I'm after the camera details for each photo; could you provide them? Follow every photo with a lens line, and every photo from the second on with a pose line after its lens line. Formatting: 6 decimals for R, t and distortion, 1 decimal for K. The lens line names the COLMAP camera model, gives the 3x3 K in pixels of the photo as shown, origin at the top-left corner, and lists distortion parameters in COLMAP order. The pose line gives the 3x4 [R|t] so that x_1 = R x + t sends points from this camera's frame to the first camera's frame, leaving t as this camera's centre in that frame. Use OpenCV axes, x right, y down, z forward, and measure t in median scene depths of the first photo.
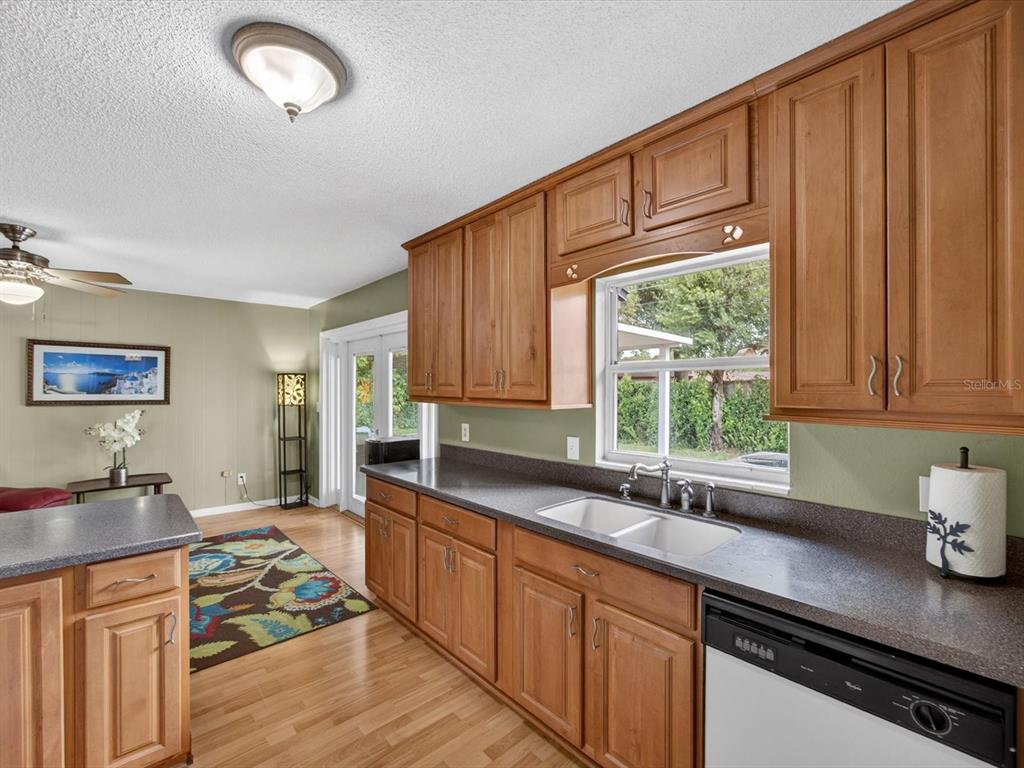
lens RADIAL K [[452.1, 0, 507.9], [0, 452.1, 387.5], [0, 0, 1]] dist [-0.001160, 0.000470]
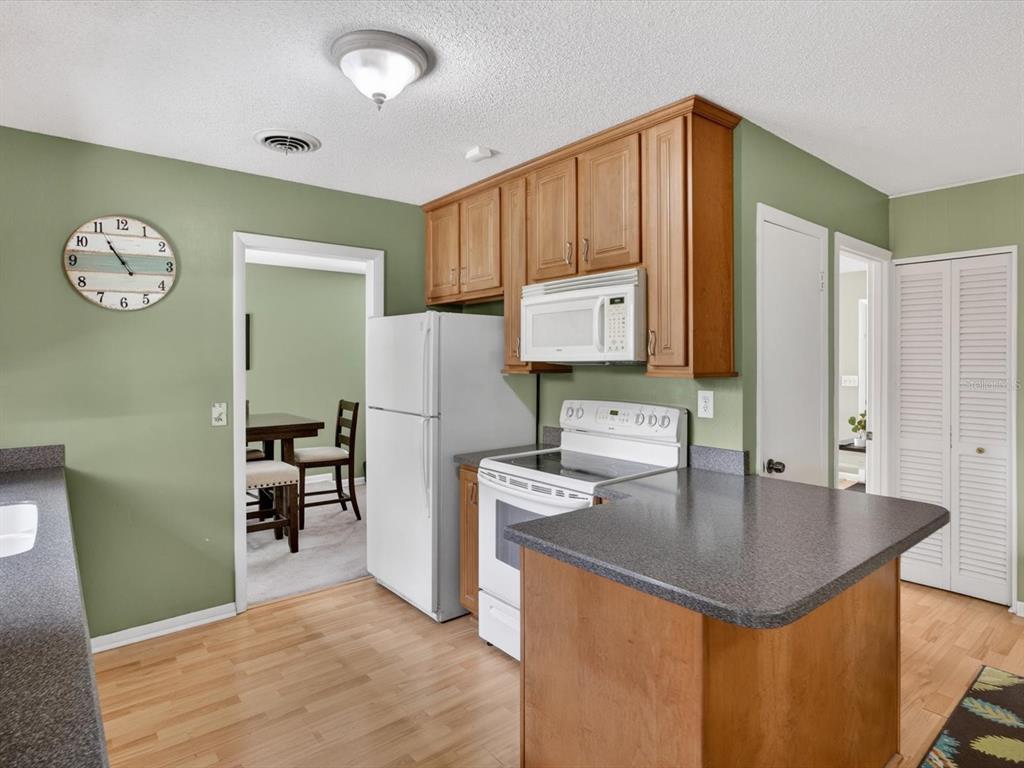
lens RADIAL K [[569.1, 0, 479.9], [0, 569.1, 359.9], [0, 0, 1]] dist [-0.001288, -0.000053]
pose [[-0.998159, 0.000541, 0.060642, -0.302128], [0.000489, 0.999999, -0.000877, 0.007959], [-0.060643, -0.000846, -0.998159, 0.888200]]
